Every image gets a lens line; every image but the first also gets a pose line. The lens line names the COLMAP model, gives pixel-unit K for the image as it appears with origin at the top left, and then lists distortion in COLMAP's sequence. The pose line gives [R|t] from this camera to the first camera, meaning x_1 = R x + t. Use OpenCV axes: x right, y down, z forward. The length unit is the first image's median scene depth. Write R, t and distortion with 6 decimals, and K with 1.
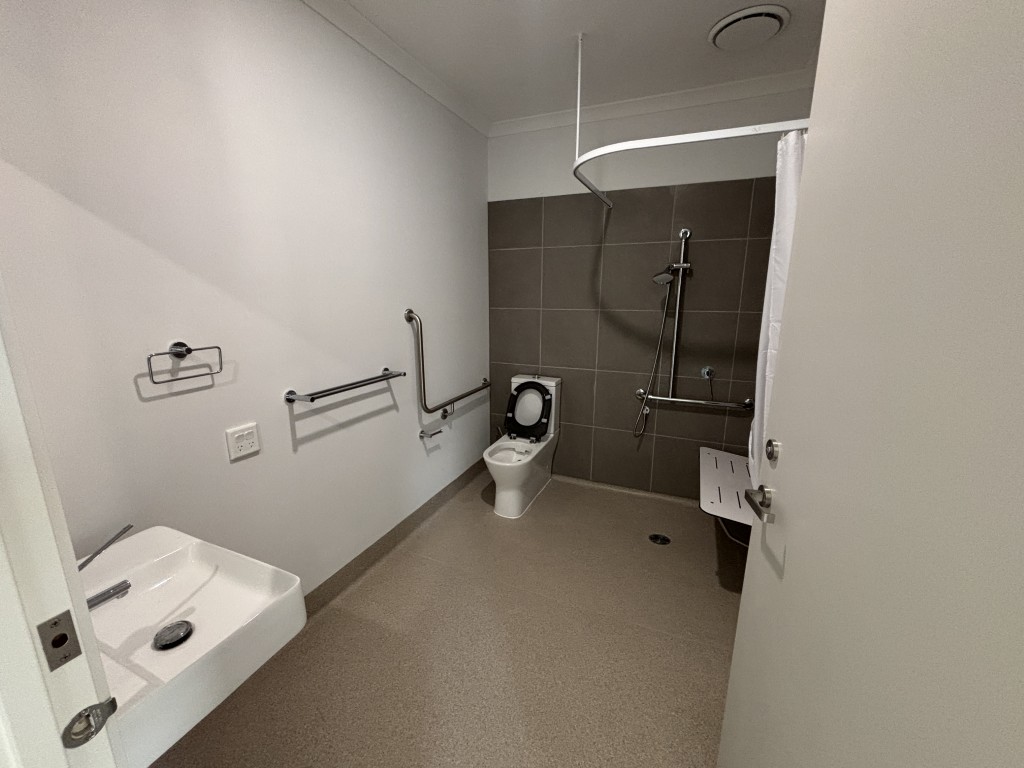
lens RADIAL K [[418.3, 0, 510.3], [0, 418.3, 383.8], [0, 0, 1]] dist [0.000505, 0.000633]
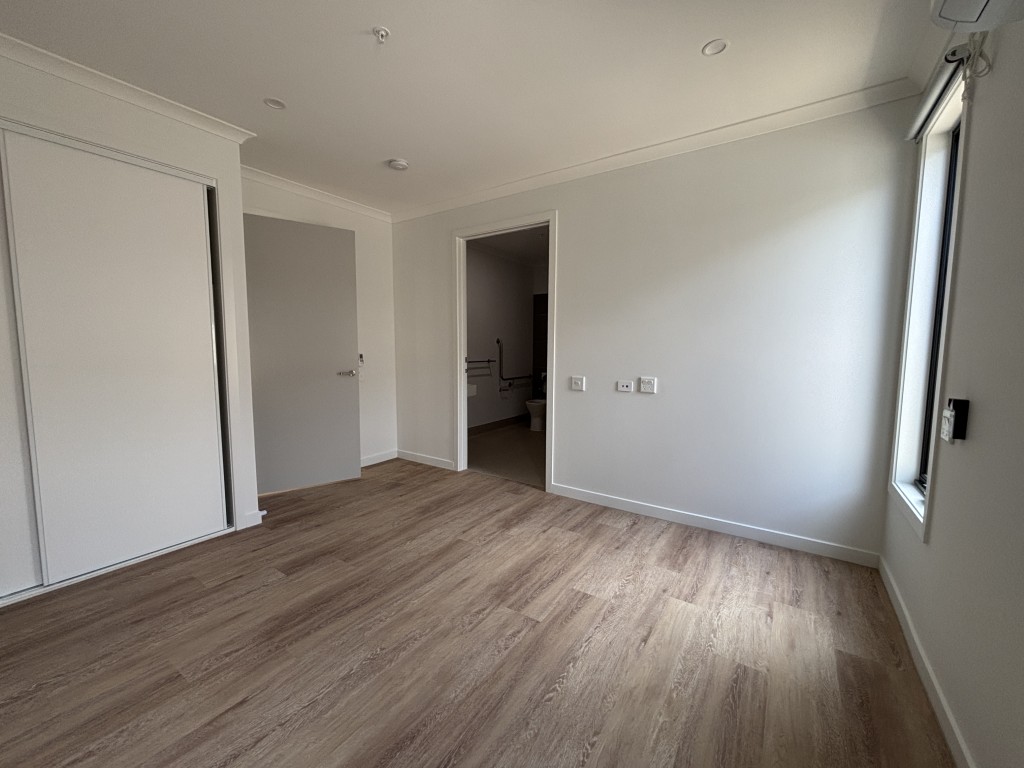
lens RADIAL K [[415.2, 0, 511.9], [0, 415.2, 384.6], [0, 0, 1]] dist [-0.000703, 0.000199]
pose [[0.982208, 0.023426, -0.186329, 0.312171], [-0.047253, 0.991096, -0.124482, 0.399533], [0.181753, 0.131072, 0.974570, -1.378238]]
